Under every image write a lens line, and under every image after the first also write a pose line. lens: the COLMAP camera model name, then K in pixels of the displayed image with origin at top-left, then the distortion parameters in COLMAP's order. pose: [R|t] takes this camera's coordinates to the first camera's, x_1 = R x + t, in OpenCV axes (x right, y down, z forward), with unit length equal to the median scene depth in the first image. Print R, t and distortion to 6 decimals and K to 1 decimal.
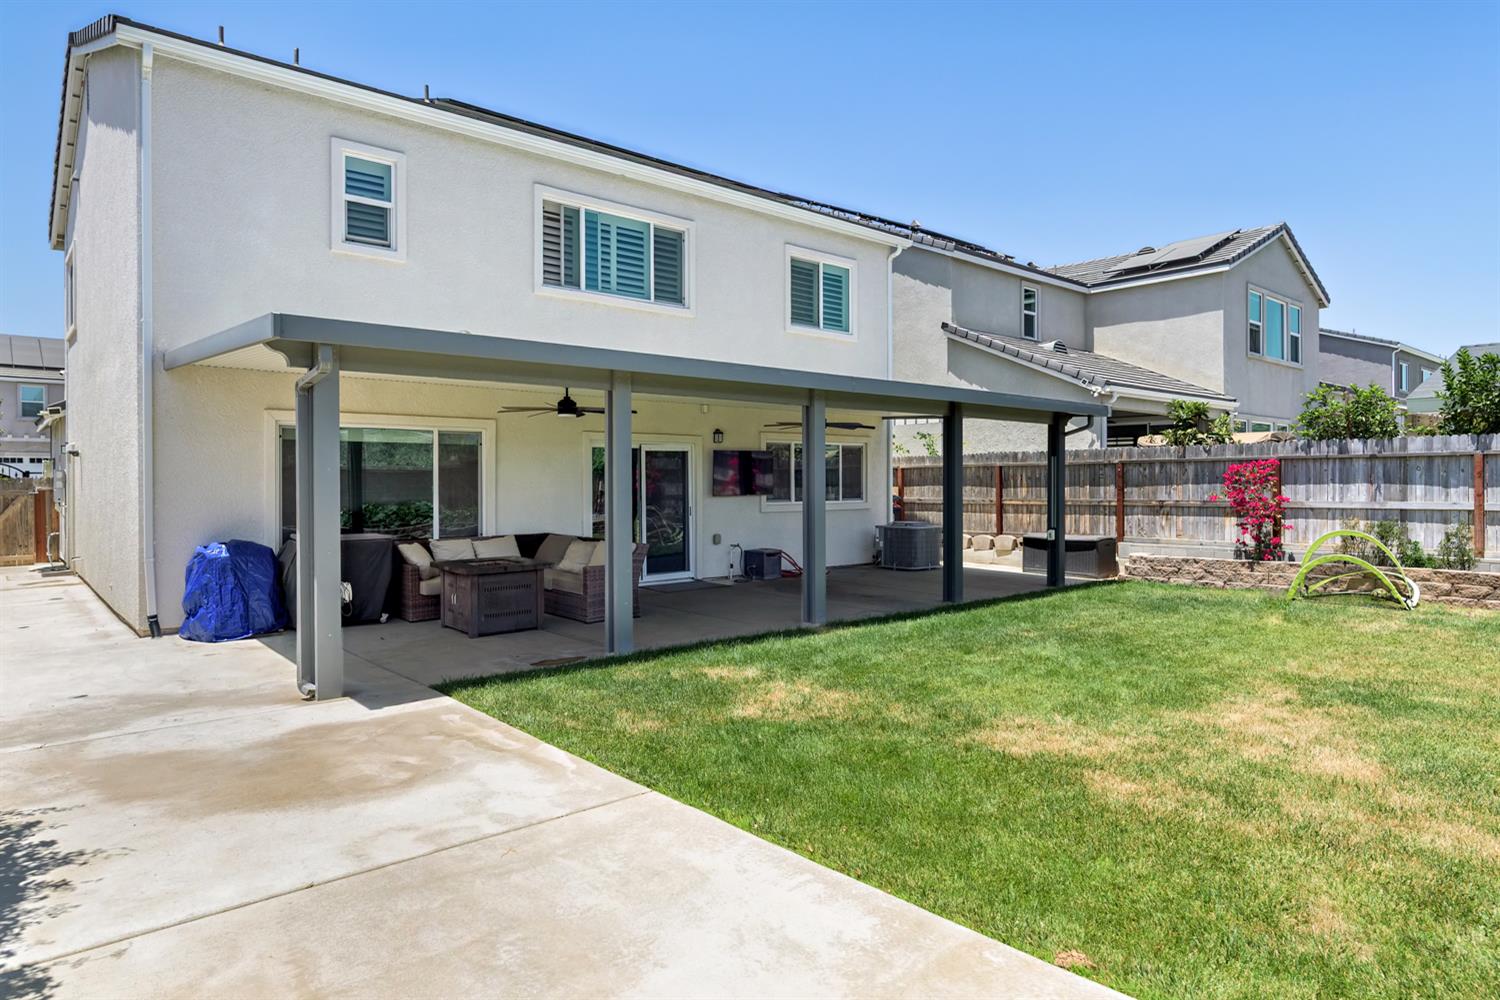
lens RADIAL K [[913.4, 0, 750.5], [0, 913.4, 491.7], [0, 0, 1]] dist [-0.010185, -0.001089]
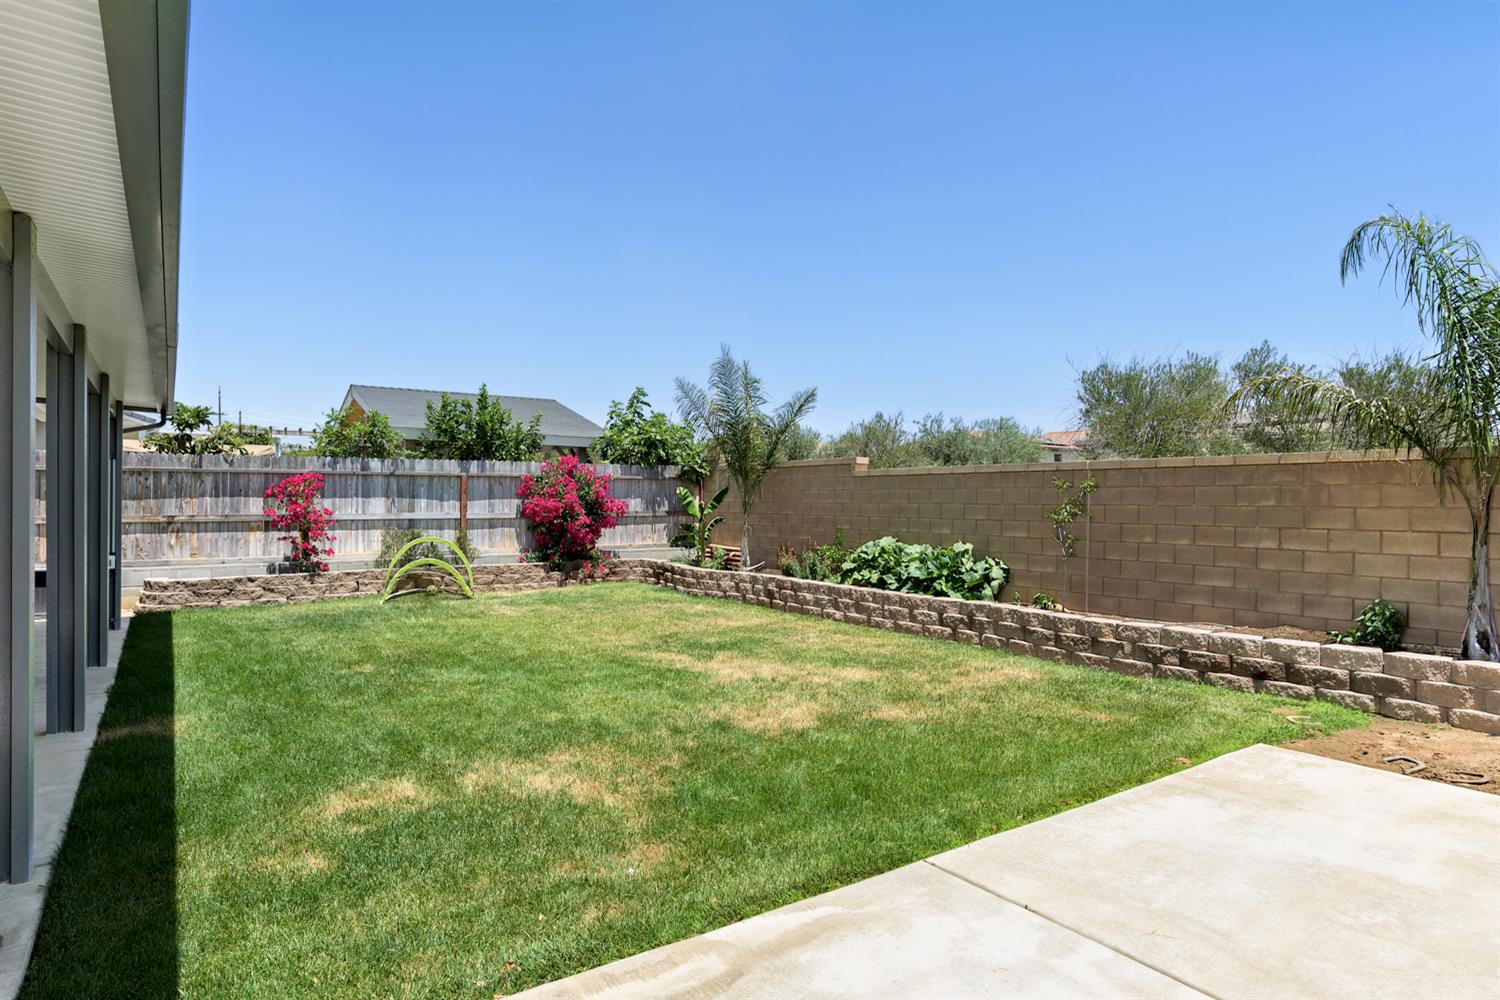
lens RADIAL K [[853.4, 0, 758.3], [0, 853.4, 501.7], [0, 0, 1]] dist [-0.003760, -0.000057]
pose [[0.098514, 0.001805, 0.995134, -0.341125], [0.006076, 0.999979, -0.002416, 0.001738], [-0.995117, 0.006284, 0.098501, 0.410519]]
